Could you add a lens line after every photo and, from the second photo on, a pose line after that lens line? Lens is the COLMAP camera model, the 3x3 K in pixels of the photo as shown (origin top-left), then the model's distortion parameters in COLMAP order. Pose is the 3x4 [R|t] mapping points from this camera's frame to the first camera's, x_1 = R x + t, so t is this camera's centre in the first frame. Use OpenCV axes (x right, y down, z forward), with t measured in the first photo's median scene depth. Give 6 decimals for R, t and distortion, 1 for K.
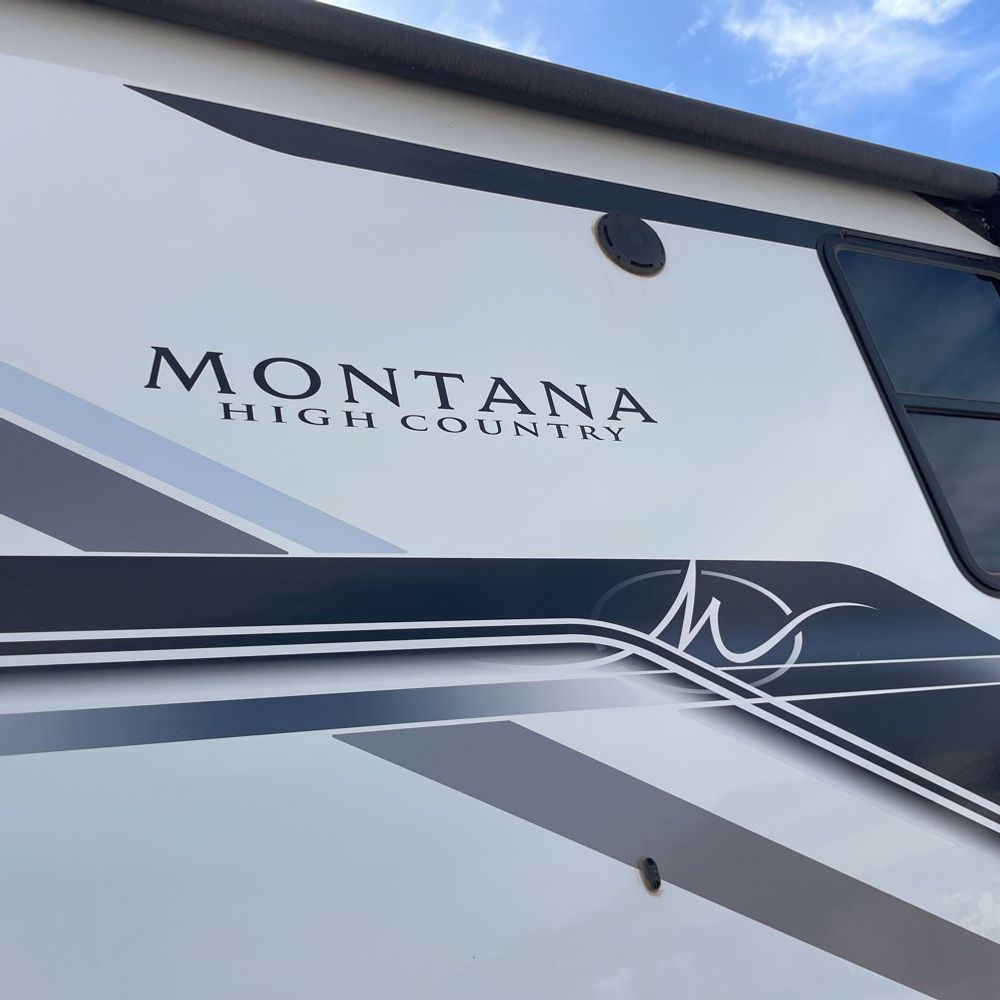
lens RADIAL K [[1002.5, 0, 503.6], [0, 1002.5, 485.7], [0, 0, 1]] dist [0.052116, -0.021723]
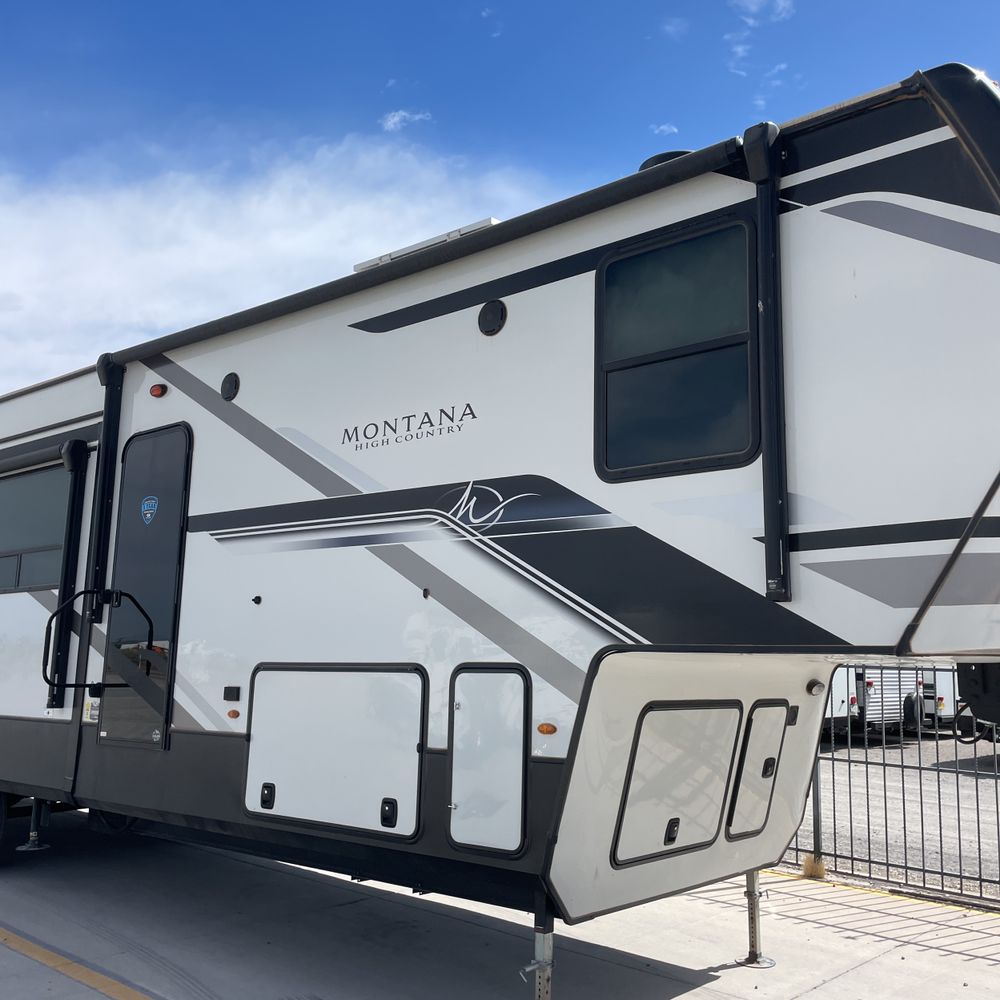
lens RADIAL K [[1021.3, 0, 516.2], [0, 1021.3, 501.0], [0, 0, 1]] dist [0.104096, -0.113231]
pose [[0.408776, 0.063002, -0.910457, 2.702210], [0.318683, 0.924963, 0.207088, -0.395240], [0.855186, -0.374800, 0.358025, 0.160168]]
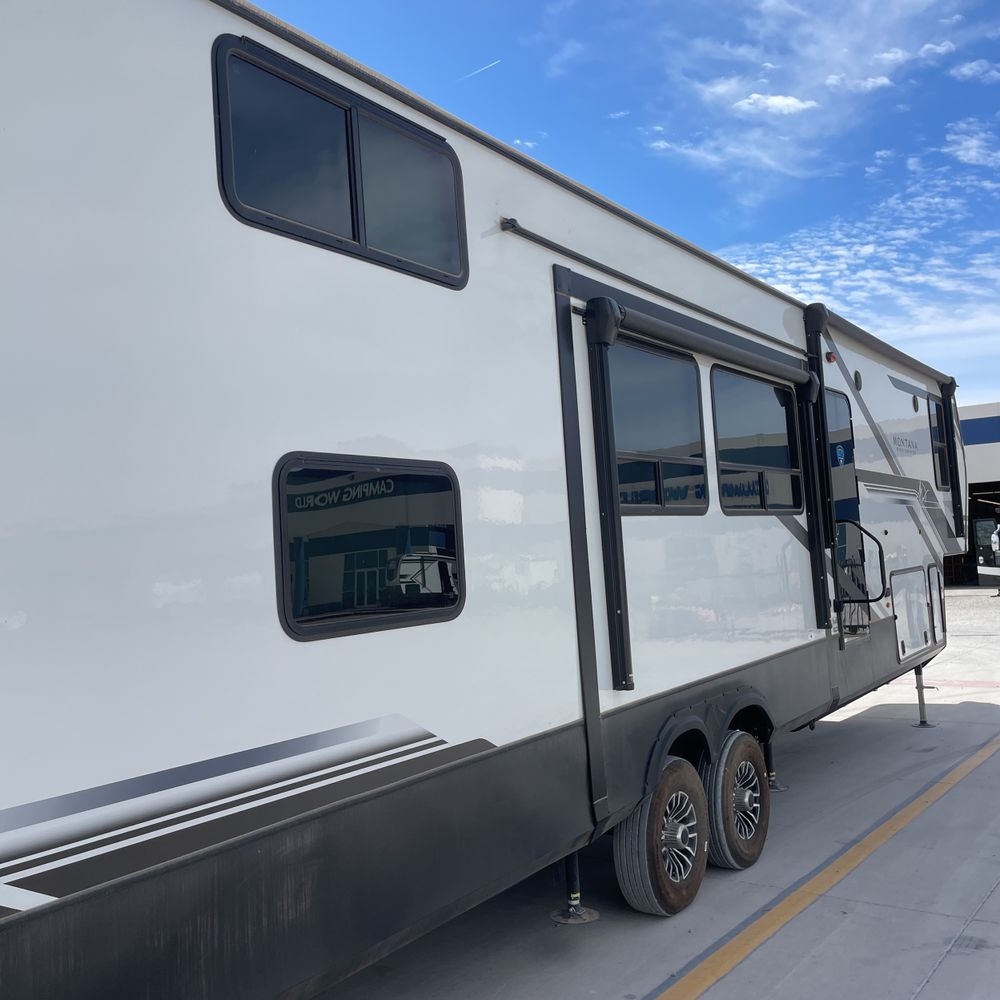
lens RADIAL K [[1002.5, 0, 503.6], [0, 1002.5, 485.7], [0, 0, 1]] dist [0.052116, -0.021723]
pose [[0.849624, 0.187427, 0.492960, -4.599969], [-0.335294, 0.913461, 0.230580, -0.427726], [-0.407083, -0.361193, 0.838942, -2.812621]]
